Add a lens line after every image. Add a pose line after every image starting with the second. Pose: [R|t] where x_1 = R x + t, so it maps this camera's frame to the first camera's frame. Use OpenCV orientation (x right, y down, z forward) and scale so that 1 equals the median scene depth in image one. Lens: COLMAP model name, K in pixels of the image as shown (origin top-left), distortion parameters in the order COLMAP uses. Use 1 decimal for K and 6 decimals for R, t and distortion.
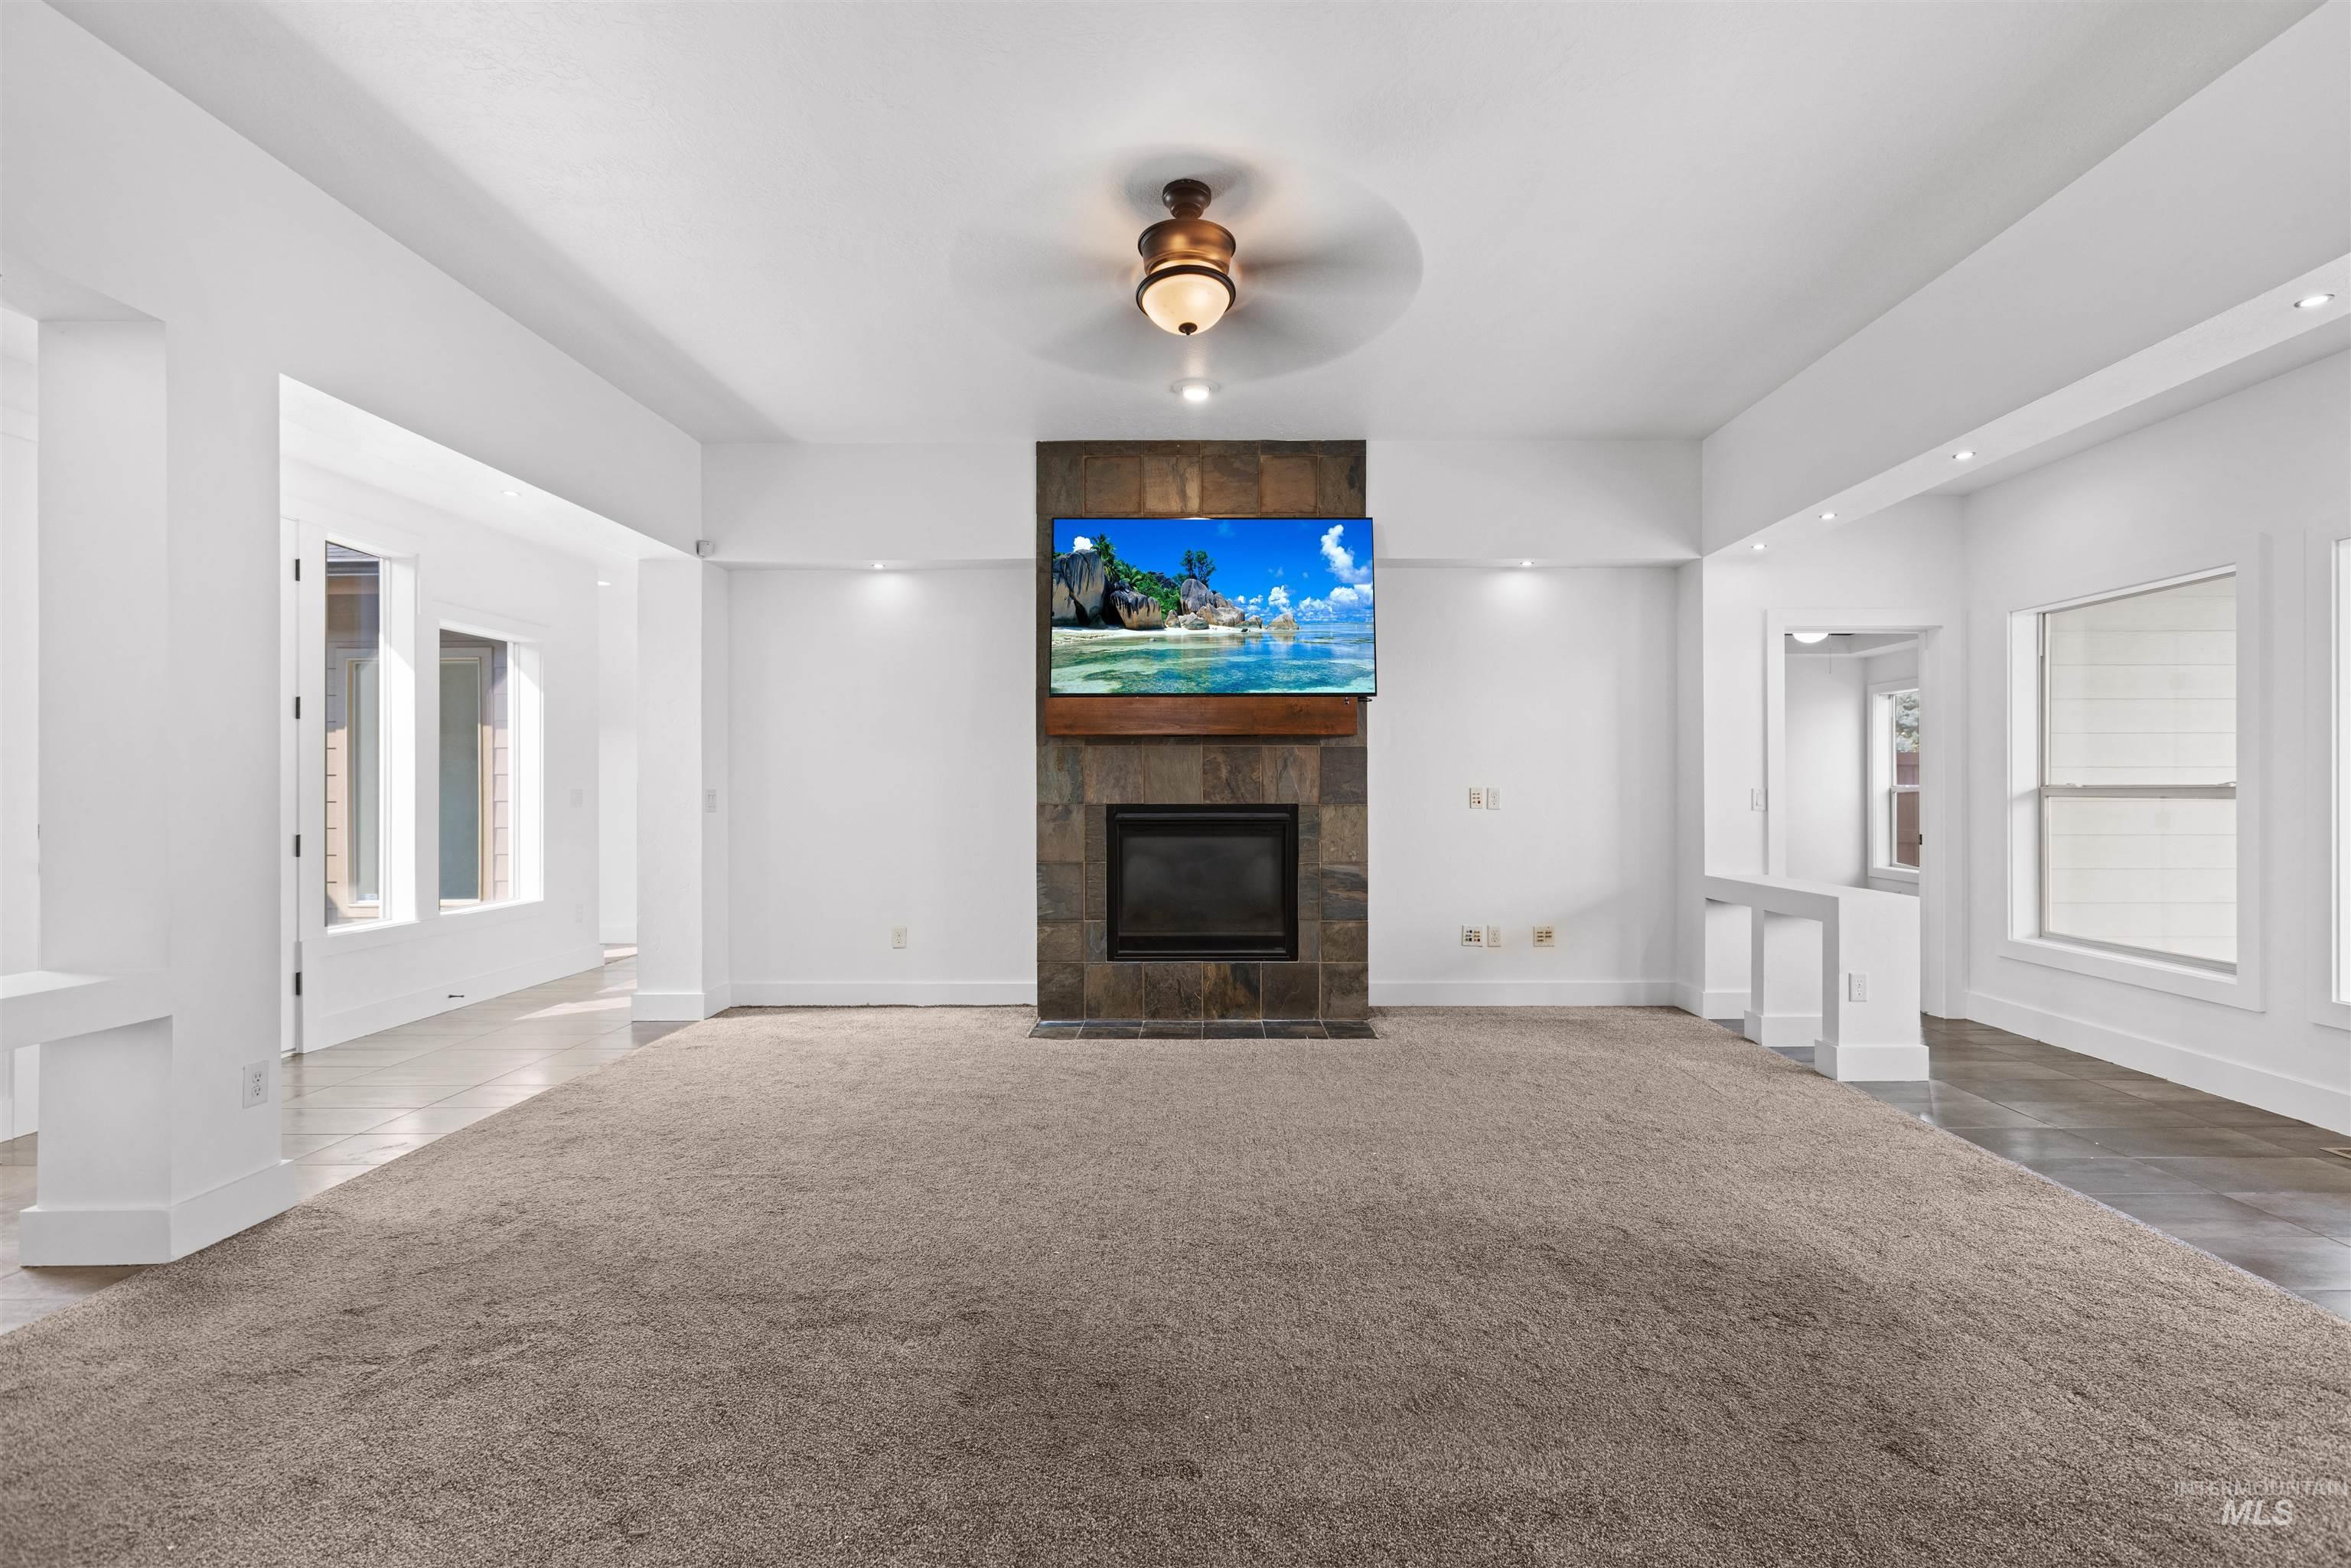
lens RADIAL K [[1050.8, 0, 1210.2], [0, 1050.8, 781.8], [0, 0, 1]] dist [0.000258, 0.000258]
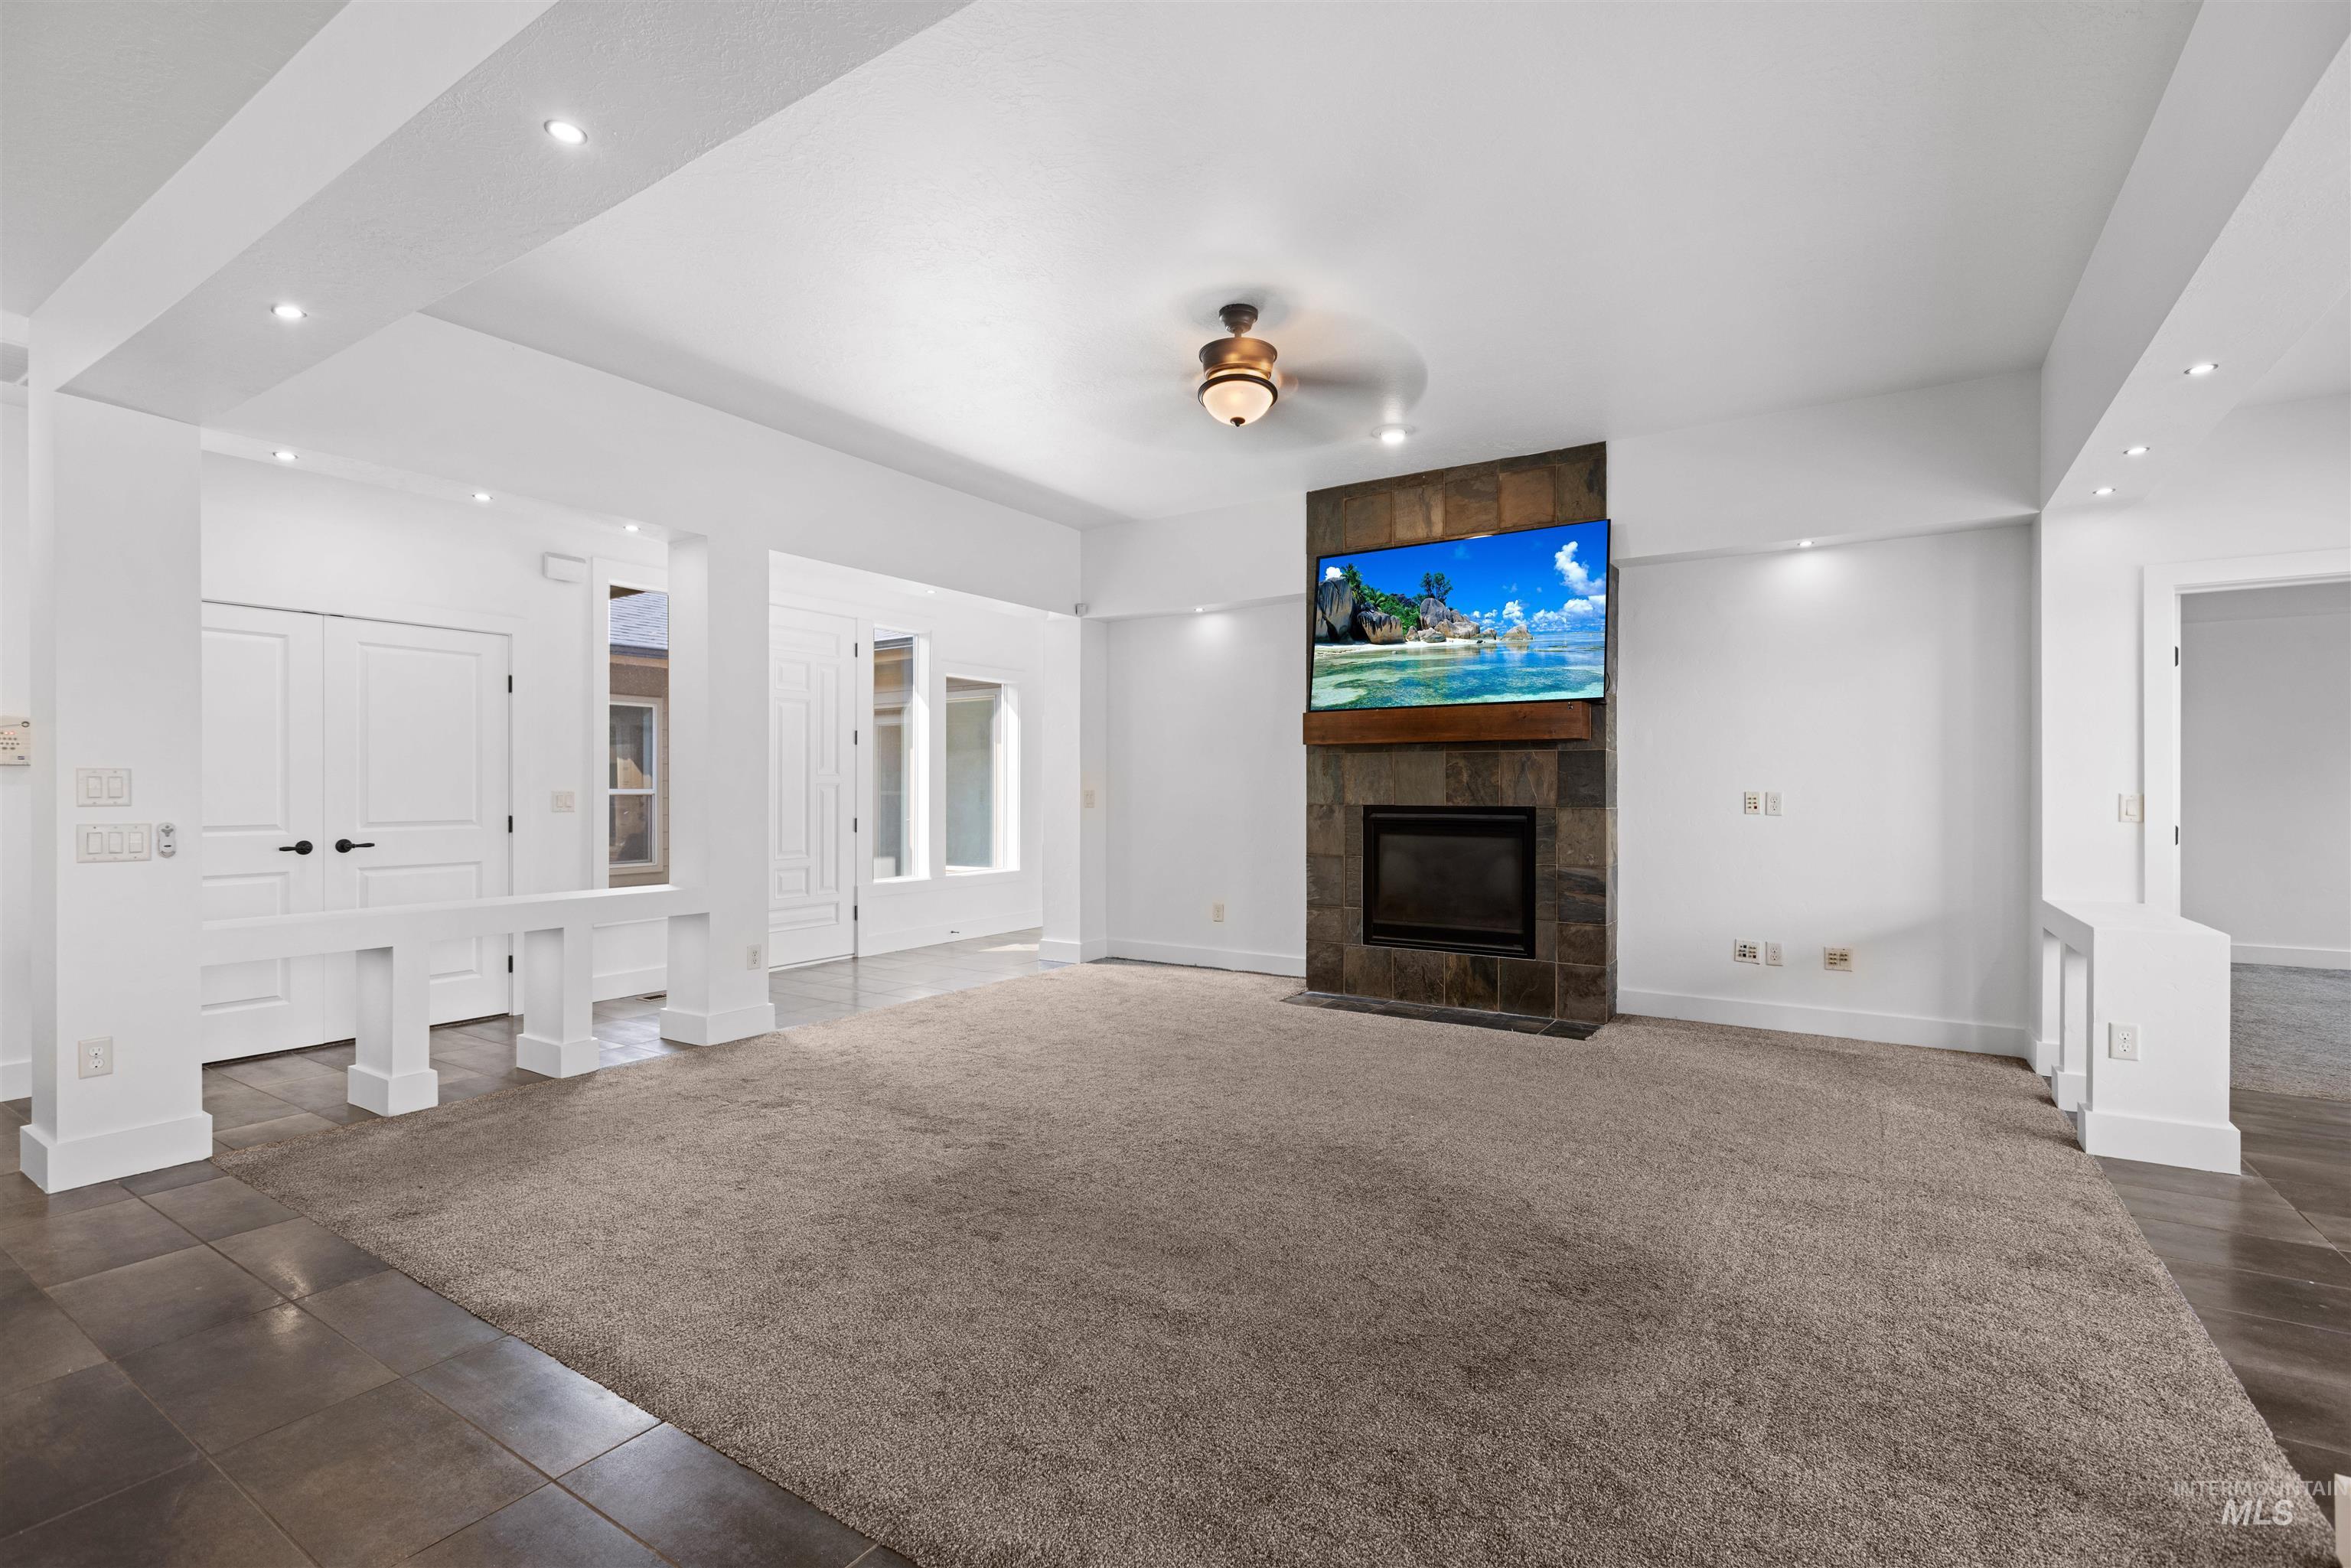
lens RADIAL K [[1041.8, 0, 1190.5], [0, 1041.8, 783.7], [0, 0, 1]] dist [-0.001627, -0.000442]
pose [[0.844388, 0.000416, -0.535733, 0.344572], [-0.000386, 1.000000, 0.000169, -0.001517], [0.535733, 0.000064, 0.844388, -0.042016]]
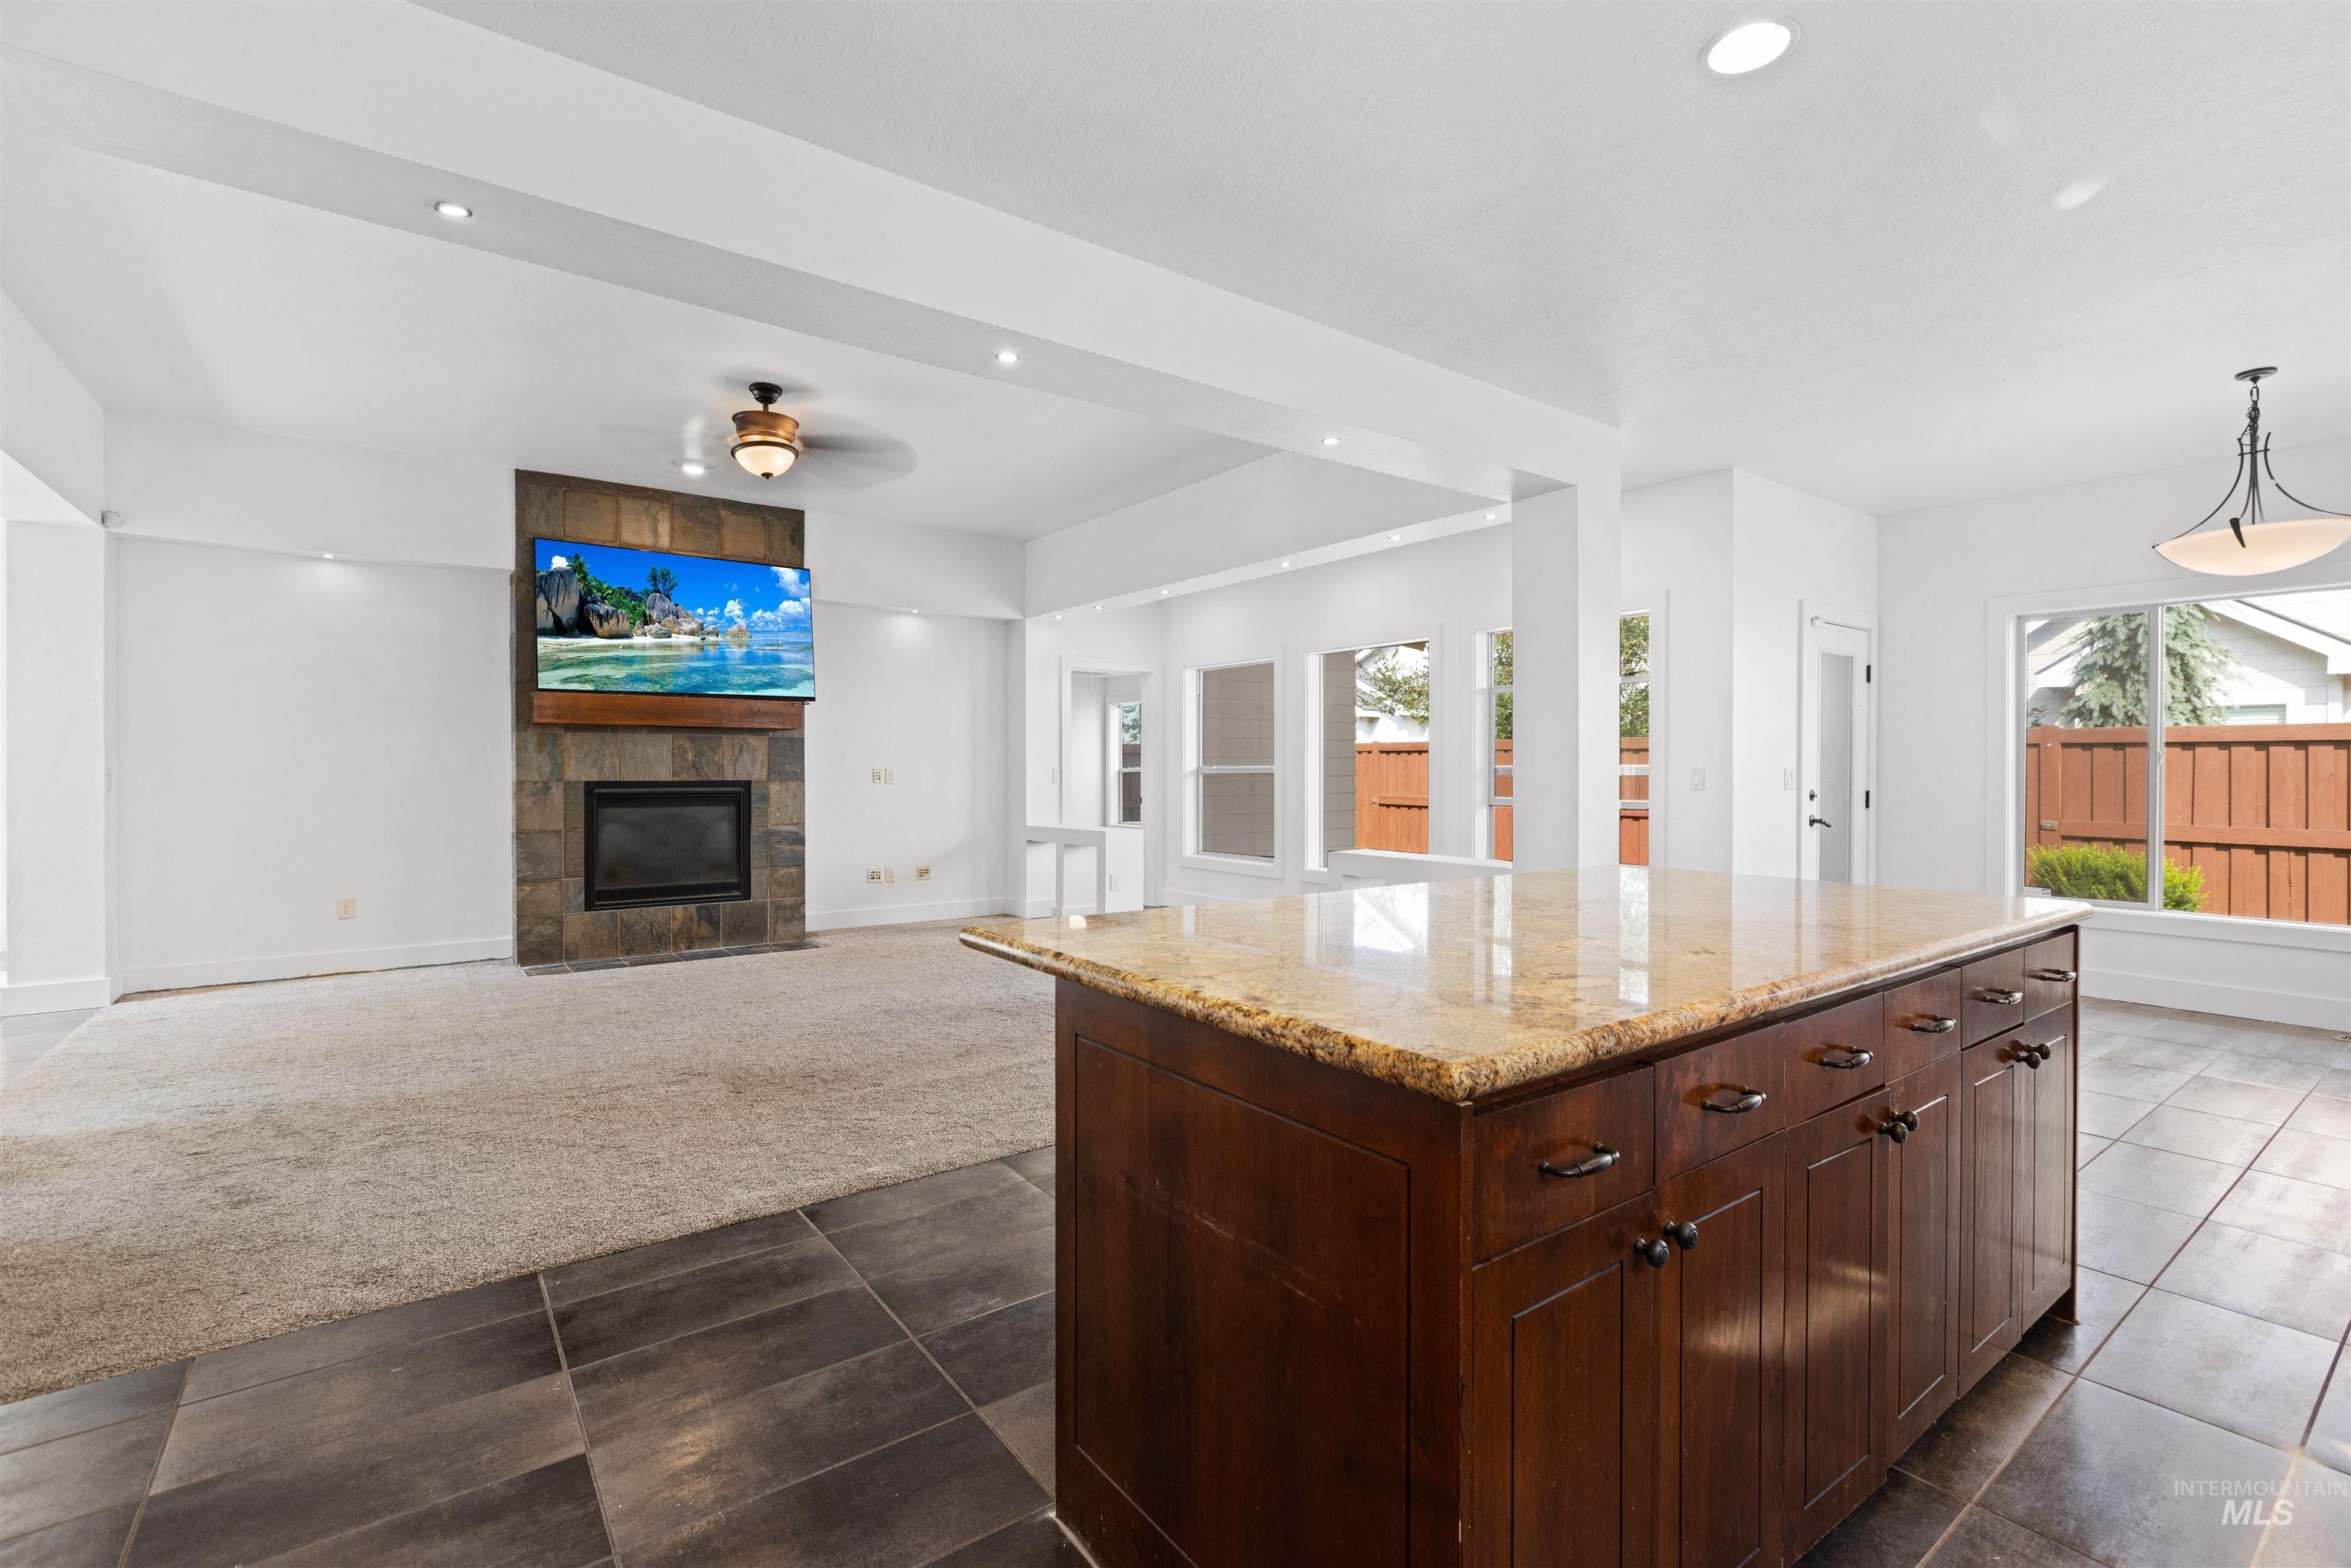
lens RADIAL K [[1045.3, 0, 1175.8], [0, 1045.3, 771.3], [0, 0, 1]] dist [0.000983, -0.000063]
pose [[0.802721, 0.001371, 0.596353, -0.269551], [-0.006456, 0.999959, 0.006392, -0.002216], [-0.596320, -0.008981, 0.802697, -0.364302]]
